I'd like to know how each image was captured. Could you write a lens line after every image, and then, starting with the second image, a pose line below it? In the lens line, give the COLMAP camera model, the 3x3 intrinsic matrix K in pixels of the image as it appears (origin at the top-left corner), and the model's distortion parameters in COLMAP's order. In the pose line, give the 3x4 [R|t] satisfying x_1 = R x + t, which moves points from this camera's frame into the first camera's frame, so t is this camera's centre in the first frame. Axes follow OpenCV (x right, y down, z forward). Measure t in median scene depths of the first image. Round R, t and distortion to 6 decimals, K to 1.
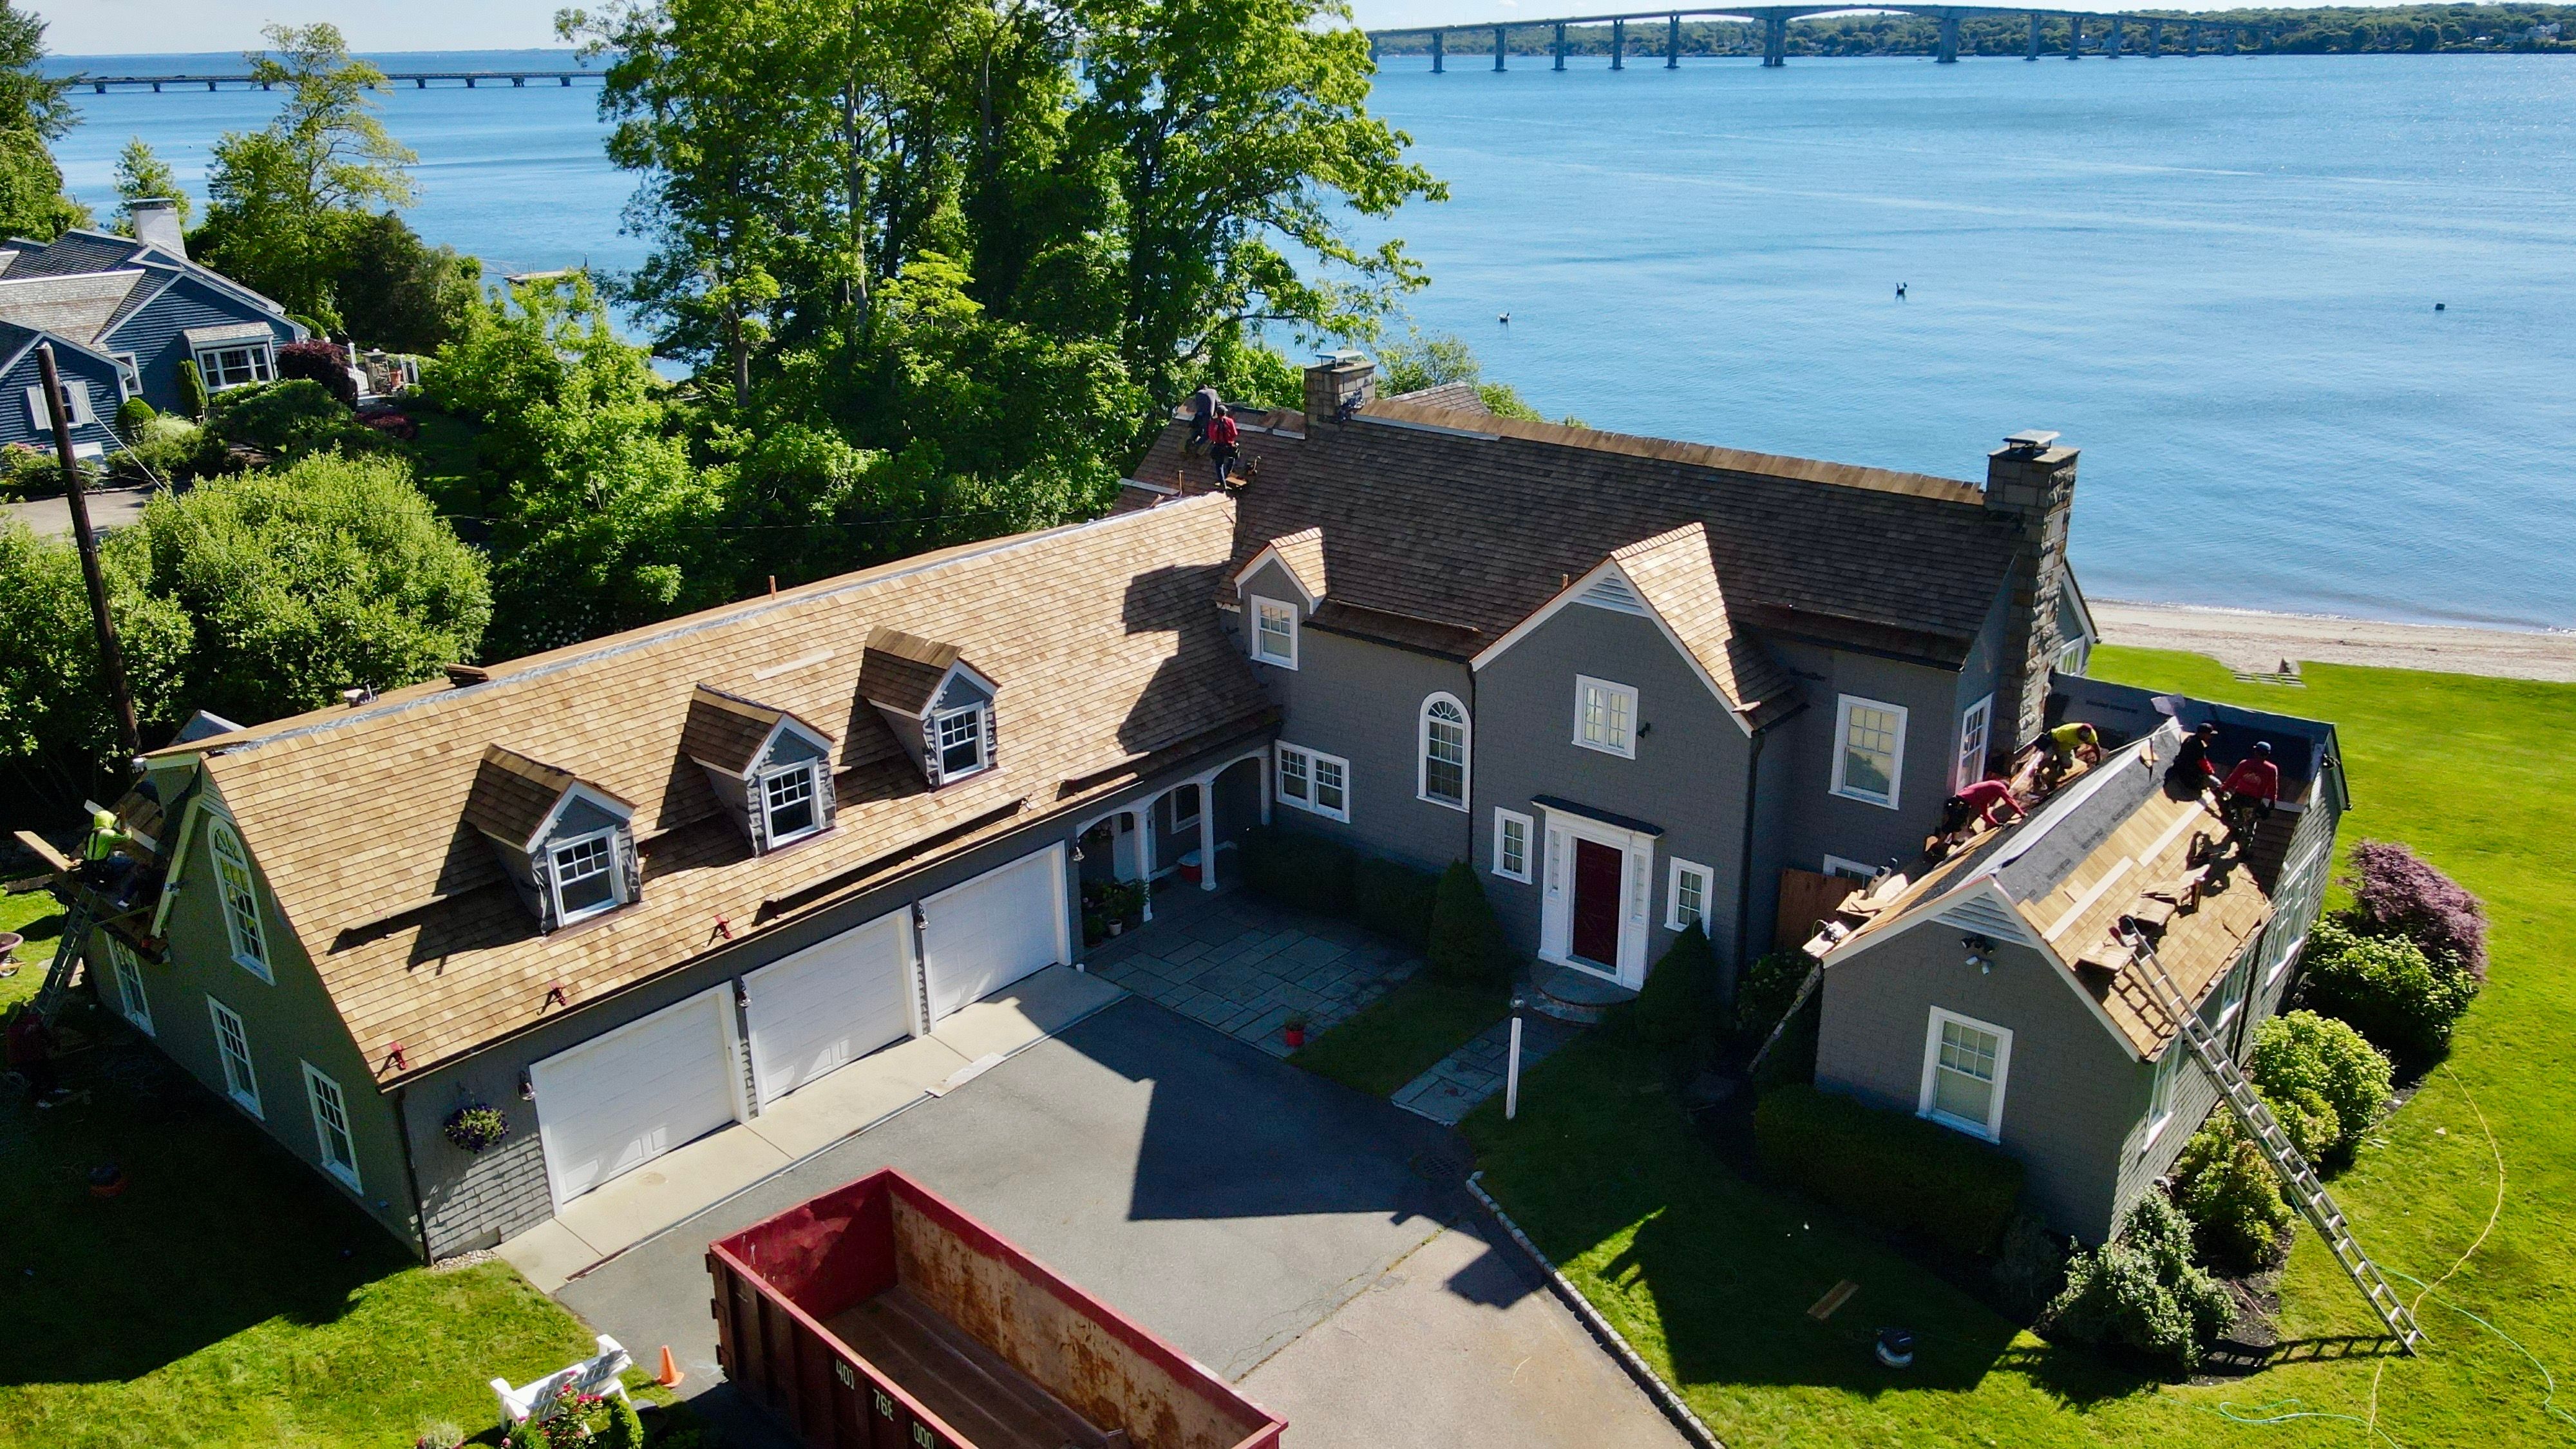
lens RADIAL K [[1868.9, 0, 1300.4], [0, 1868.9, 720.8], [0, 0, 1]] dist [0.025258, -0.002755]
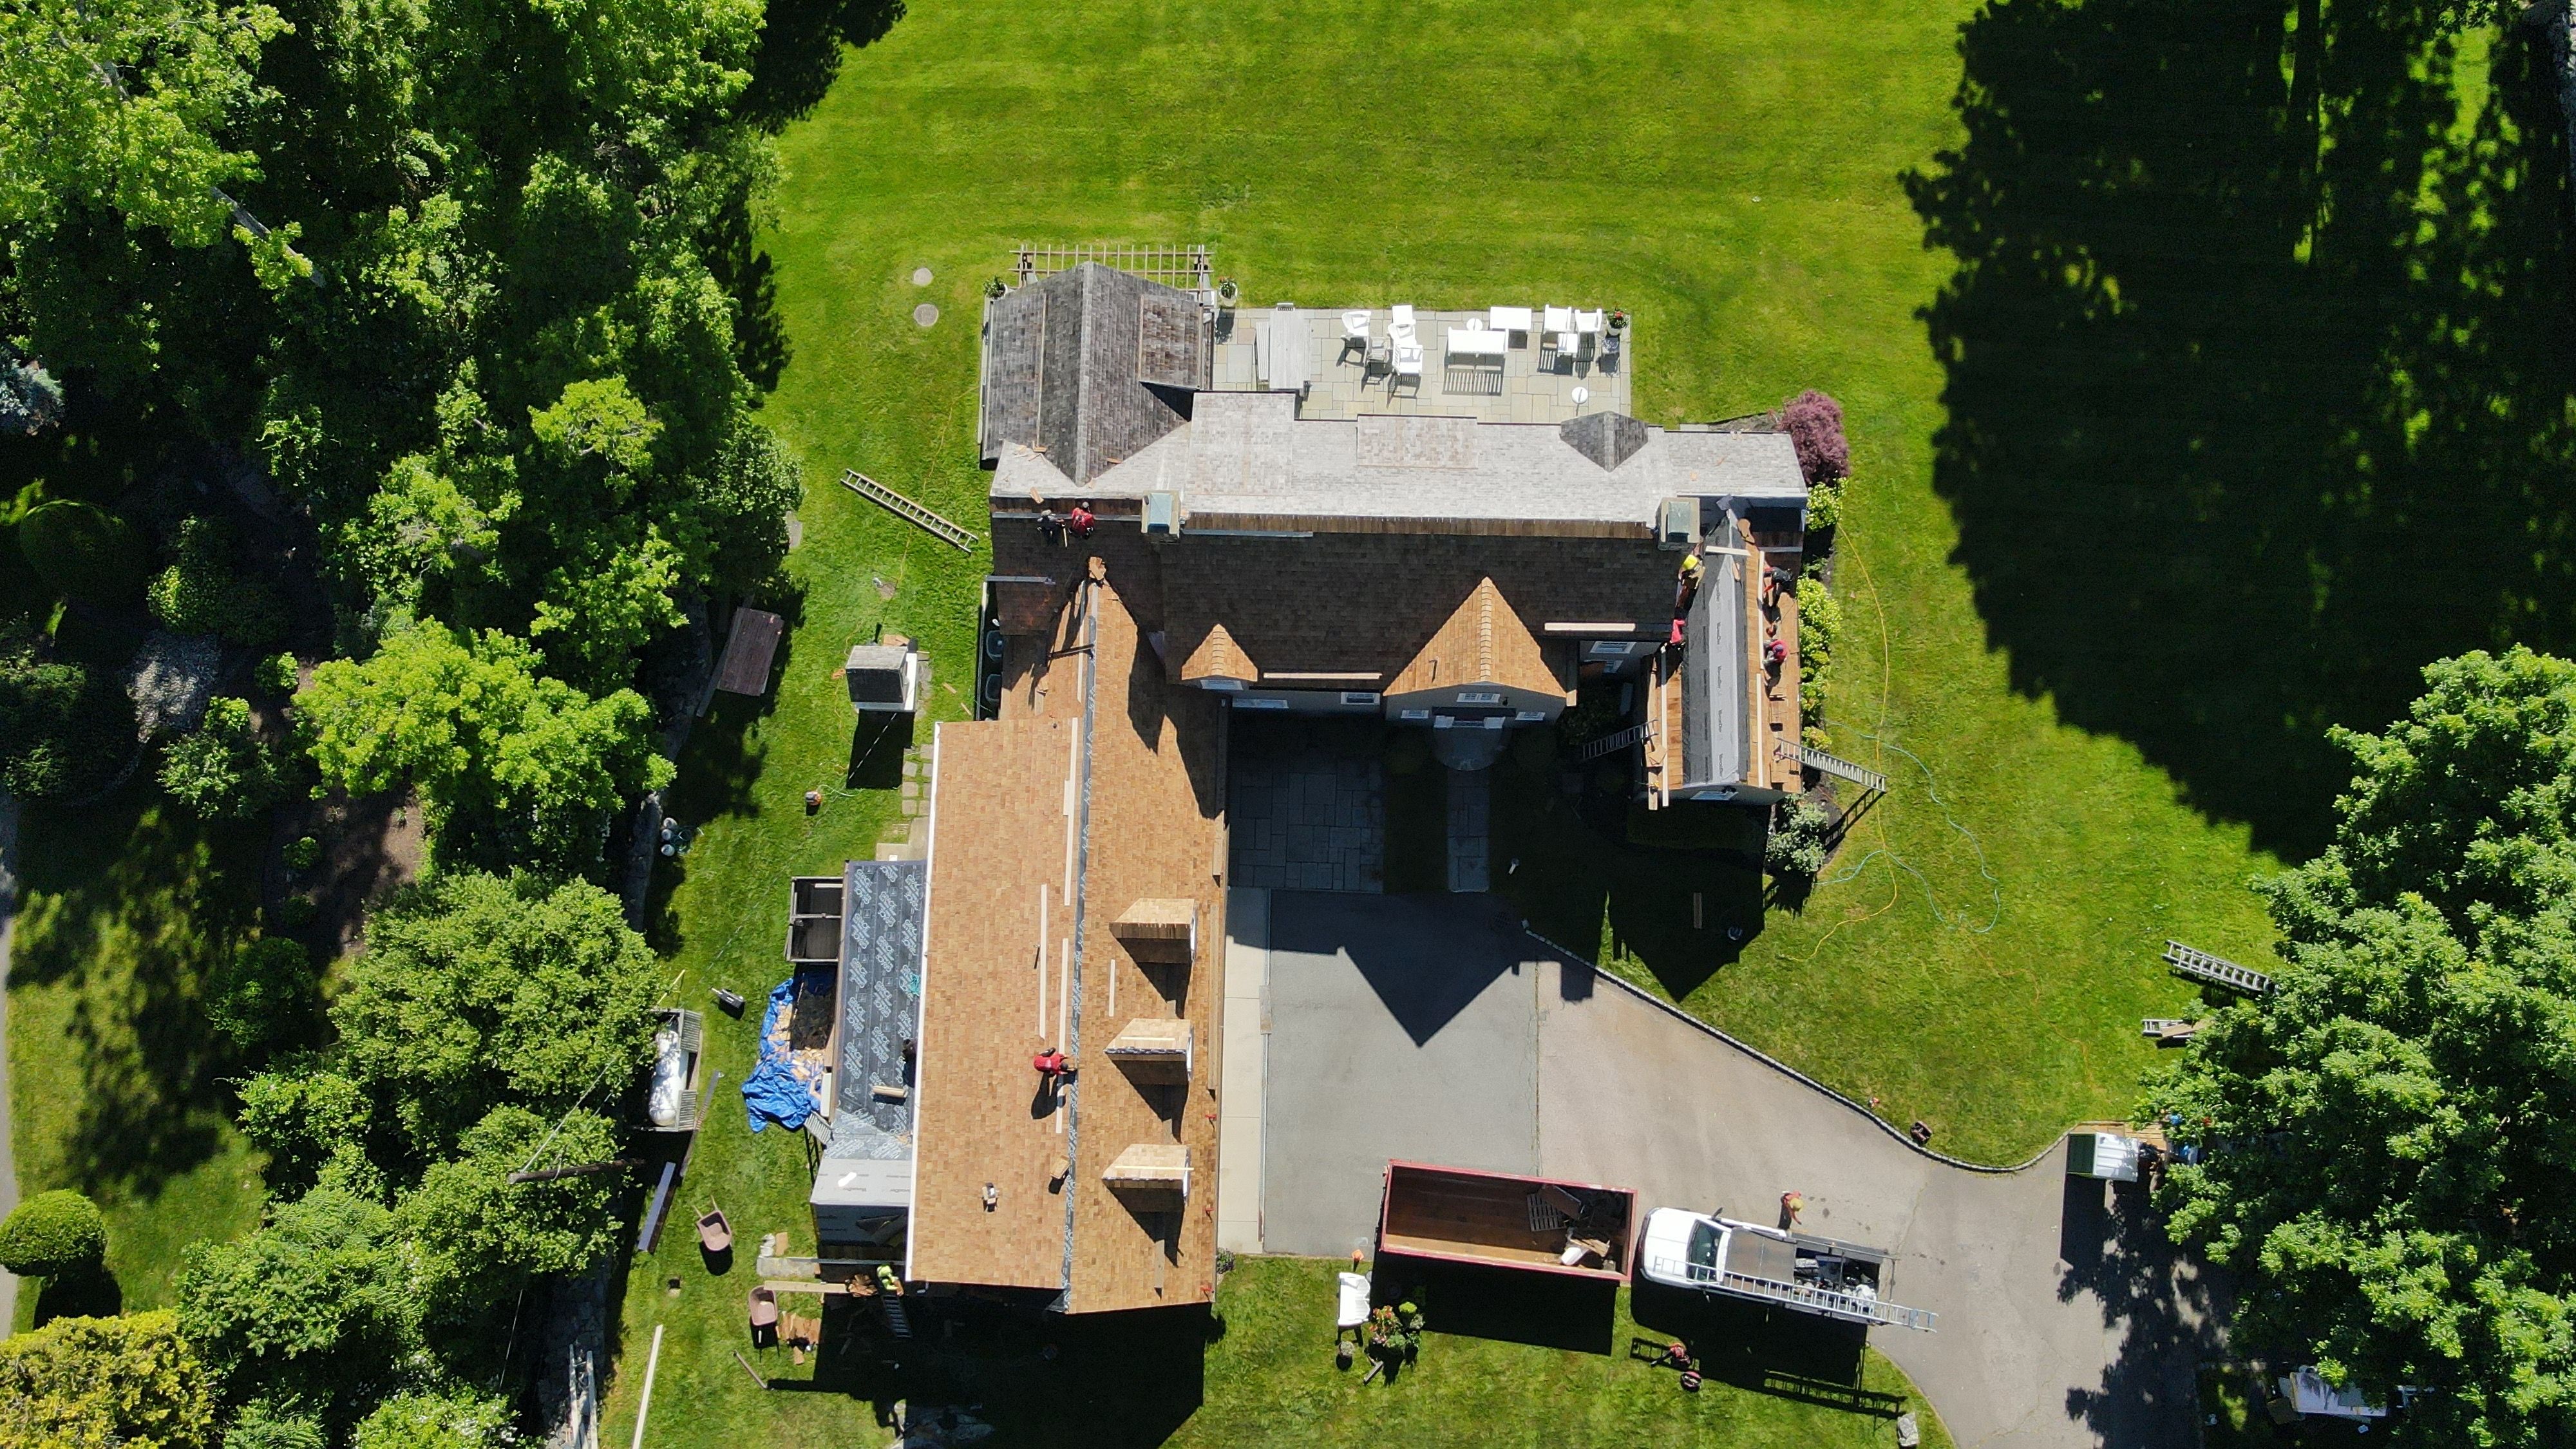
lens RADIAL K [[1880.7, 0, 1288.0], [0, 1880.7, 724.5], [0, 0, 1]] dist [-0.008492, 0.034570]
pose [[0.781967, -0.616694, 0.090645, -0.156452], [0.235040, 0.426416, 0.873456, -1.622012], [-0.577307, -0.661708, 0.478391, 0.258432]]
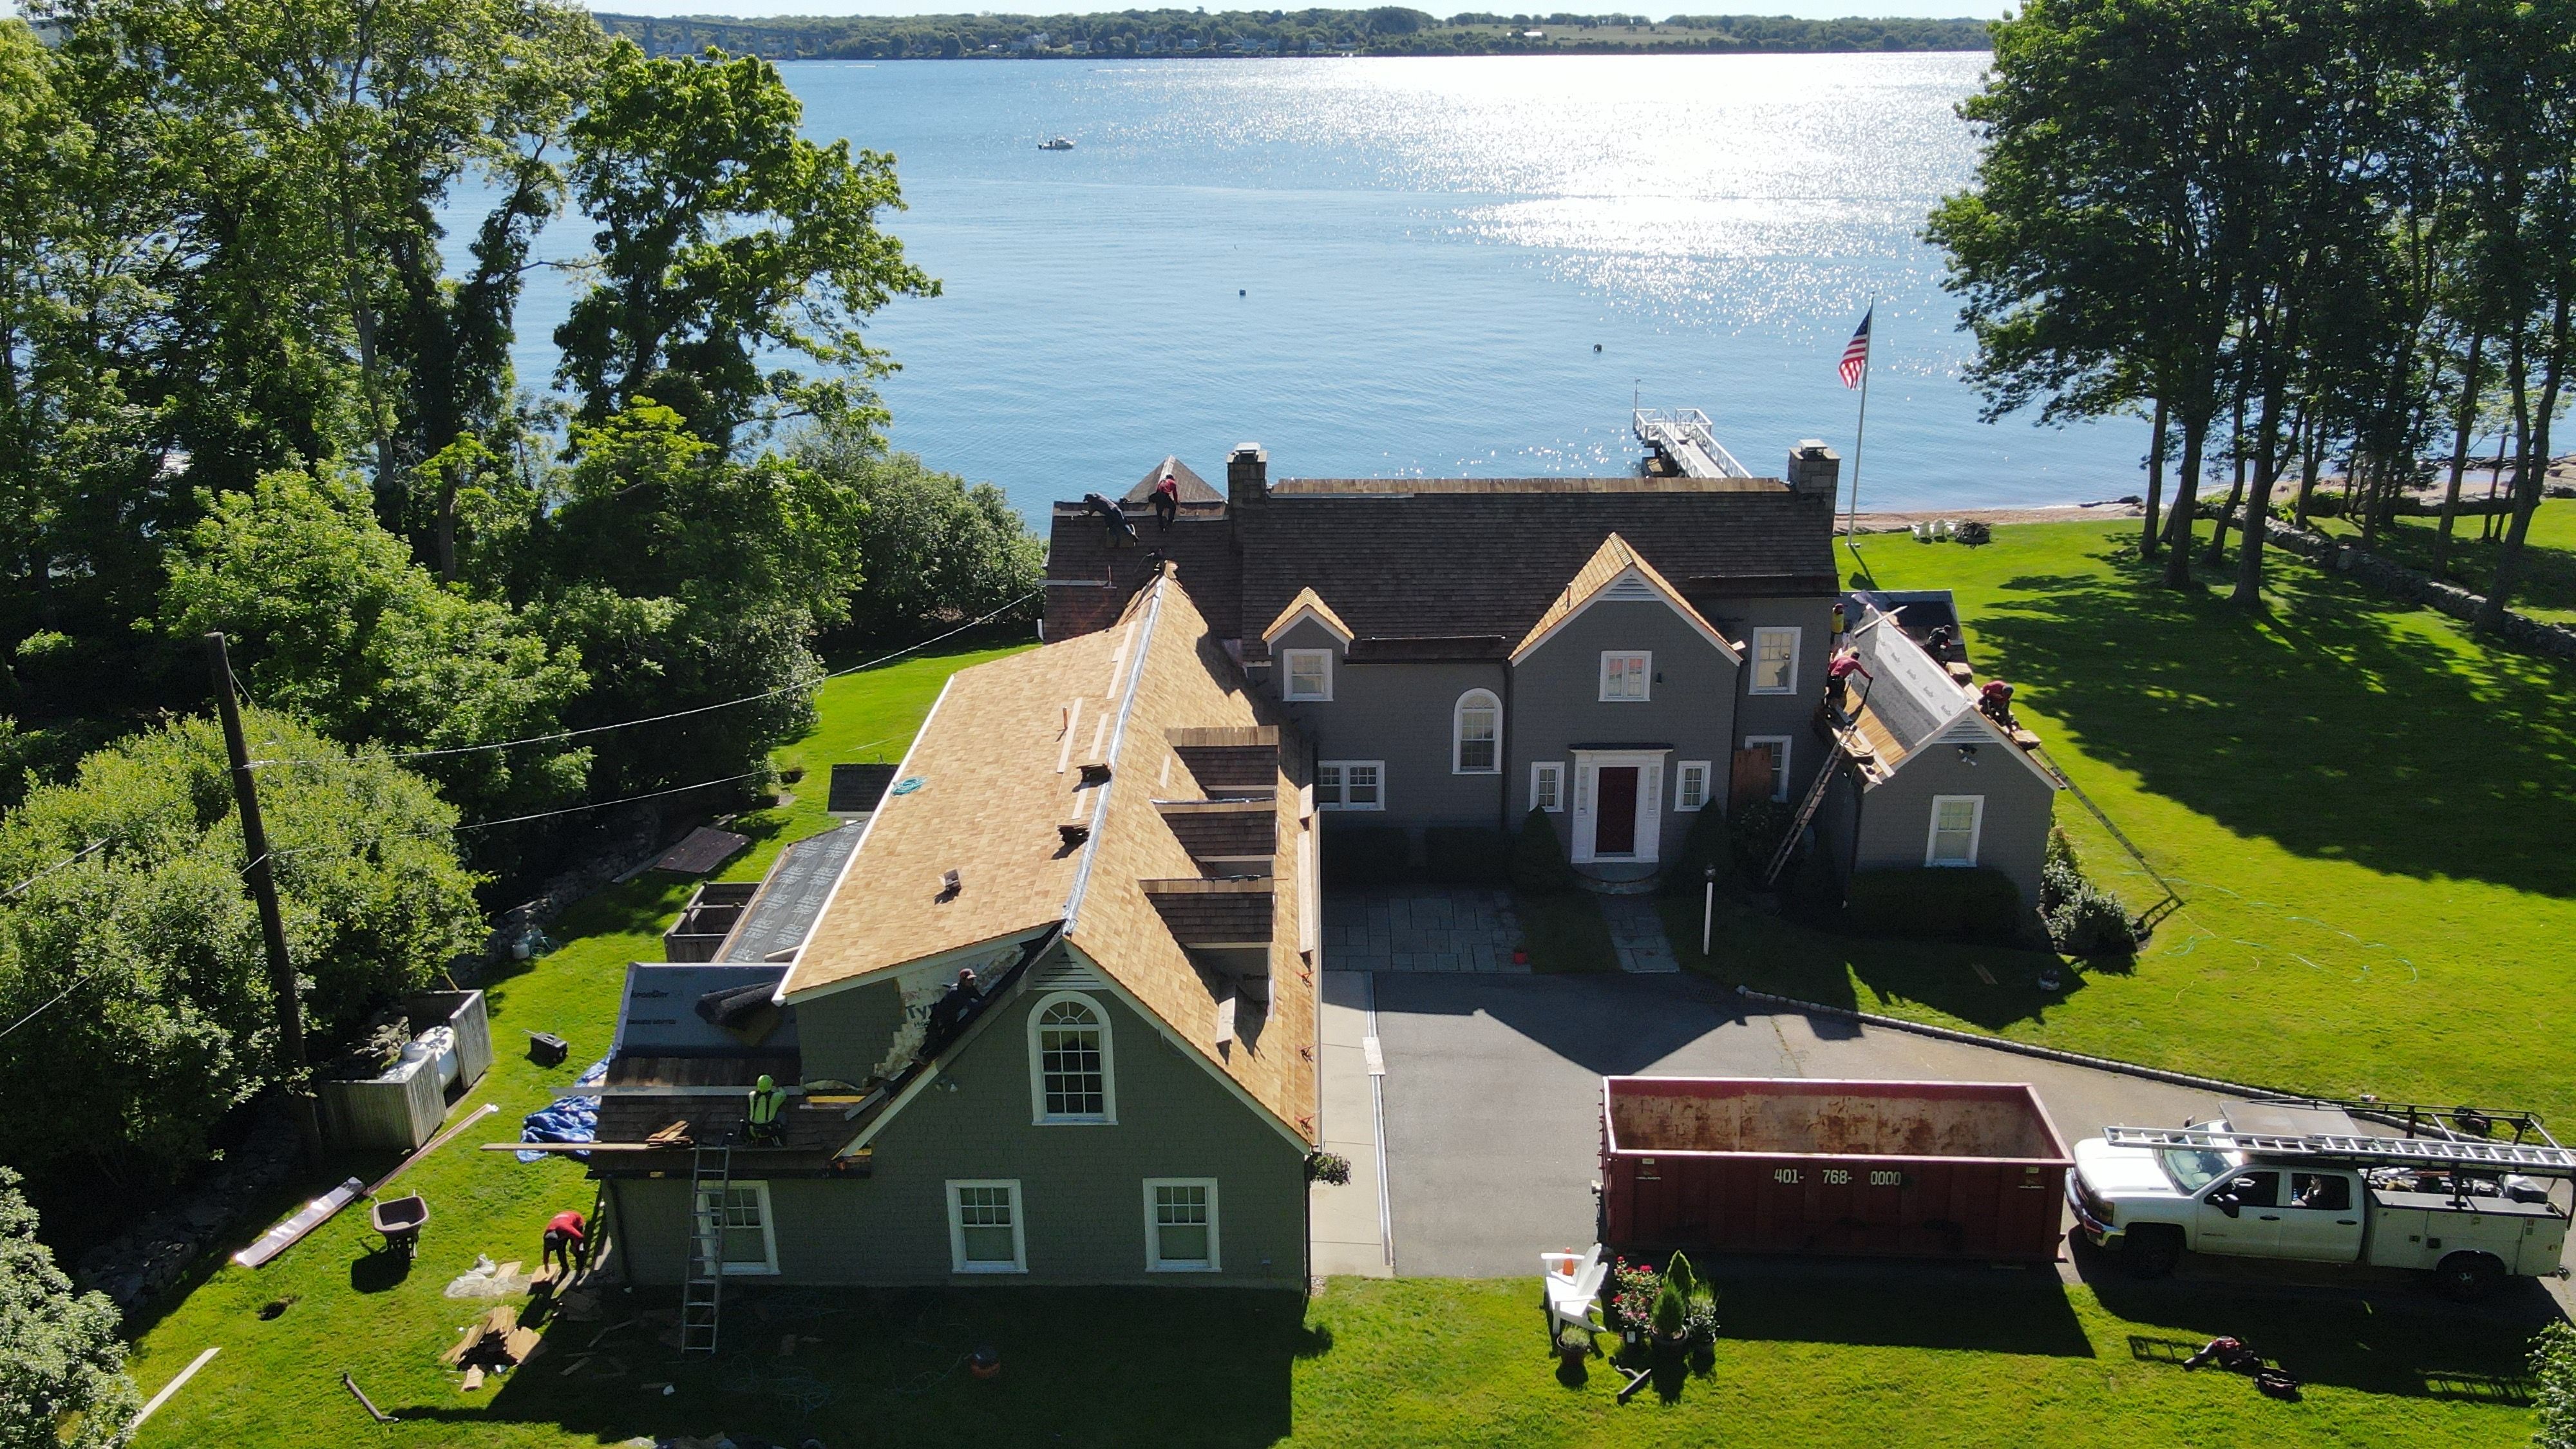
lens RADIAL K [[1880.7, 0, 1288.0], [0, 1880.7, 724.5], [0, 0, 1]] dist [-0.008492, 0.034570]
pose [[0.774633, -0.216719, 0.594118, -0.924957], [0.216268, 0.973589, 0.073162, -0.131349], [-0.594282, 0.071815, 0.801044, 0.012794]]
